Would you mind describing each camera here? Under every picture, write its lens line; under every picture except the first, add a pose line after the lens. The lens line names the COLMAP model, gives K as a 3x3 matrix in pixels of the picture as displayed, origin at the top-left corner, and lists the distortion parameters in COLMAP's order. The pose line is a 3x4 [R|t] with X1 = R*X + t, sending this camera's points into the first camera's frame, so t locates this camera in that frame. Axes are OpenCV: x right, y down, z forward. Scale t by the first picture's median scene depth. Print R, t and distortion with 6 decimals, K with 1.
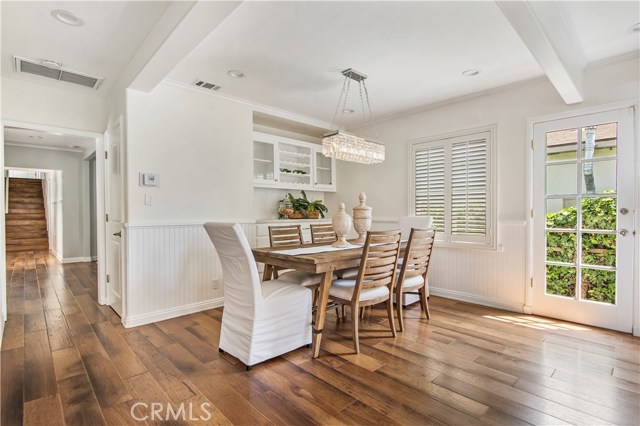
lens RADIAL K [[311.5, 0, 318.0], [0, 311.5, 219.0], [0, 0, 1]] dist [-0.004201, -0.000732]
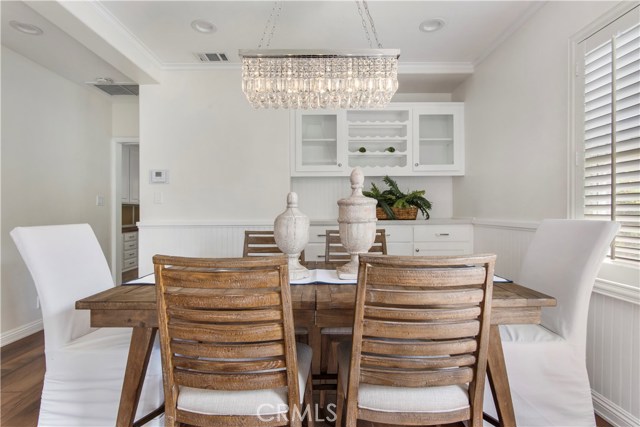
lens RADIAL K [[315.2, 0, 320.2], [0, 315.2, 211.8], [0, 0, 1]] dist [-0.004286, -0.000494]
pose [[0.723287, 0.000327, -0.690548, 0.303446], [-0.011460, 0.999868, -0.011529, -0.008475], [0.690453, 0.016252, 0.723195, 0.418309]]
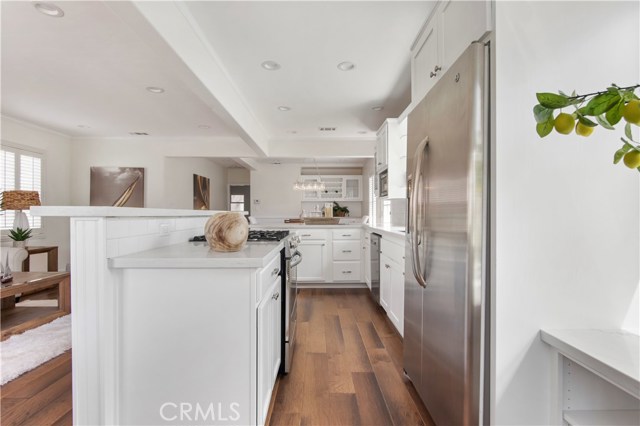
lens RADIAL K [[315.2, 0, 320.2], [0, 315.2, 211.3], [0, 0, 1]] dist [-0.004286, -0.000494]
pose [[0.732783, -0.002213, -0.680459, 1.173339], [-0.014954, 0.999701, -0.019356, 0.005006], [0.680299, 0.024359, 0.732530, -0.454520]]
